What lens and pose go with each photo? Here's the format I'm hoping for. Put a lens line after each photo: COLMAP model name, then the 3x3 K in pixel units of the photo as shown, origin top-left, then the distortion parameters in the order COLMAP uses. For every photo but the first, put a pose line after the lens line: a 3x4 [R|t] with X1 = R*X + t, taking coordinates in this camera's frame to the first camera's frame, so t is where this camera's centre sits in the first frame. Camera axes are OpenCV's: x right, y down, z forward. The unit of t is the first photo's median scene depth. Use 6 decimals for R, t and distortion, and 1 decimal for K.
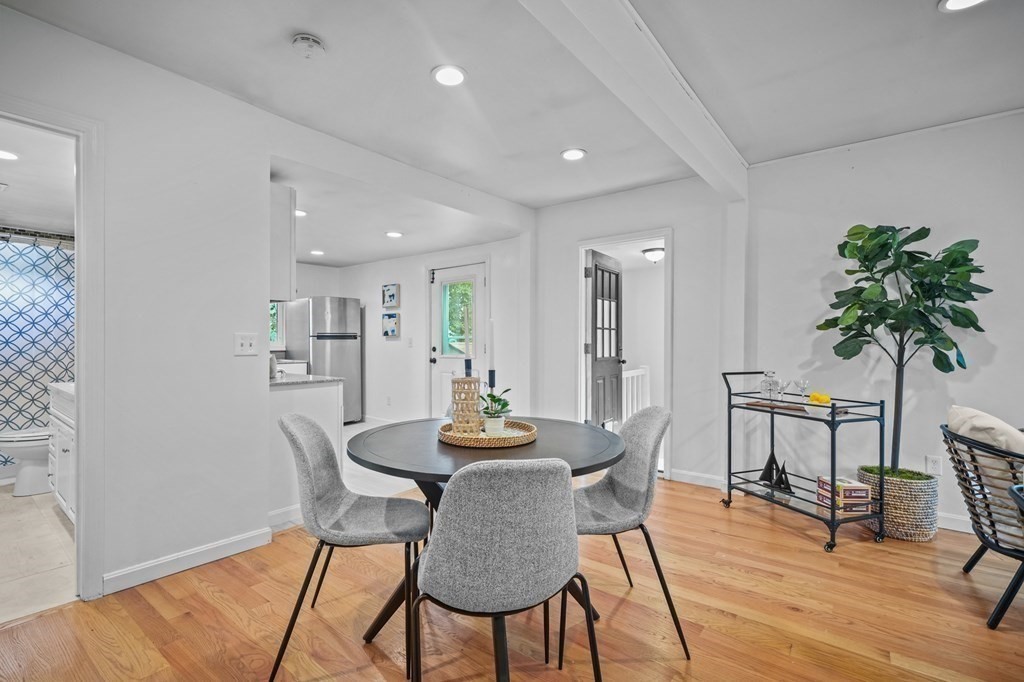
lens RADIAL K [[465.1, 0, 507.5], [0, 465.1, 341.9], [0, 0, 1]] dist [0.002571, 0.000717]
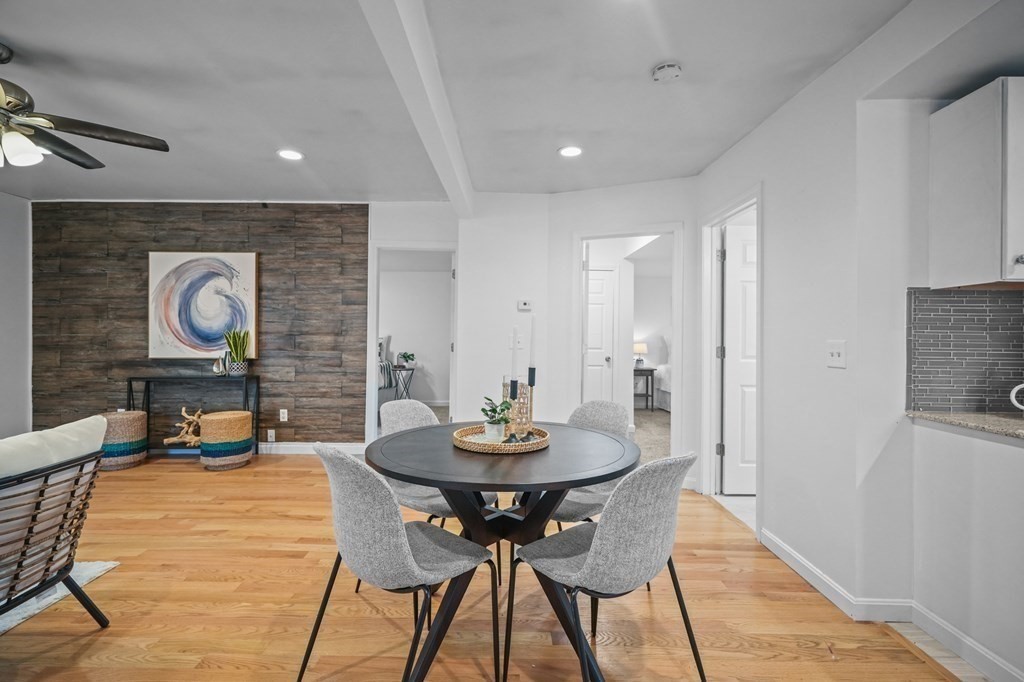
lens RADIAL K [[471.7, 0, 509.6], [0, 471.7, 336.2], [0, 0, 1]] dist [-0.001724, -0.000154]
pose [[-0.788054, -0.008315, -0.615550, 0.238444], [-0.008692, 0.999959, -0.002380, -0.011800], [0.615545, 0.003475, -0.788094, 0.751764]]
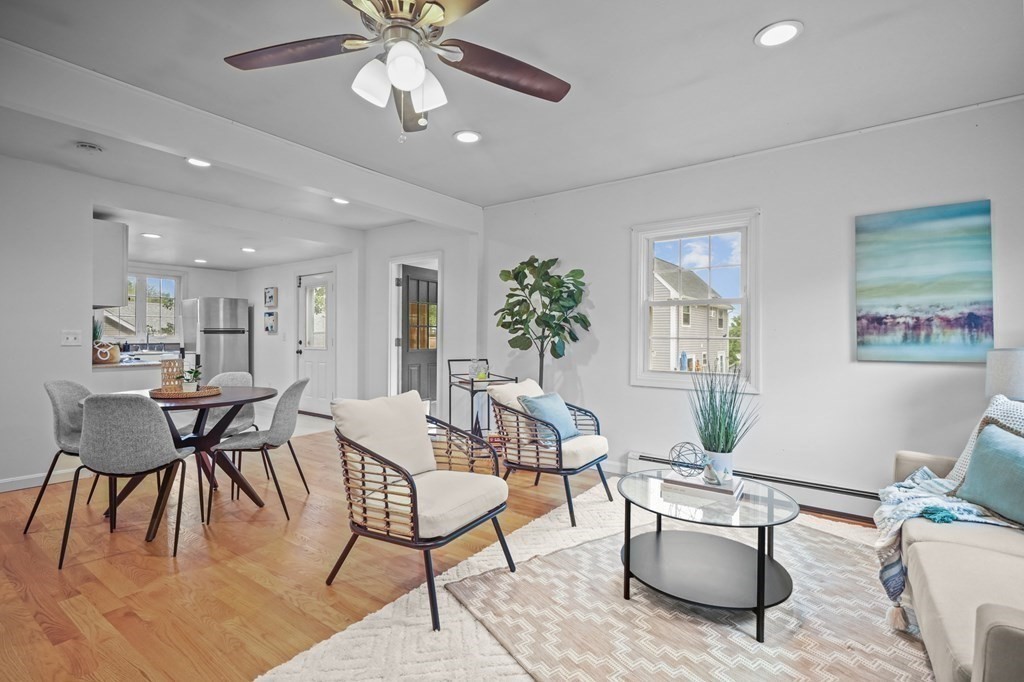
lens RADIAL K [[468.3, 0, 509.5], [0, 468.3, 335.7], [0, 0, 1]] dist [-0.000469, 0.000392]
pose [[0.999354, 0.004017, 0.035709, 0.430939], [-0.003969, 0.999991, -0.001430, -0.002658], [-0.035714, 0.001287, 0.999361, -0.289950]]
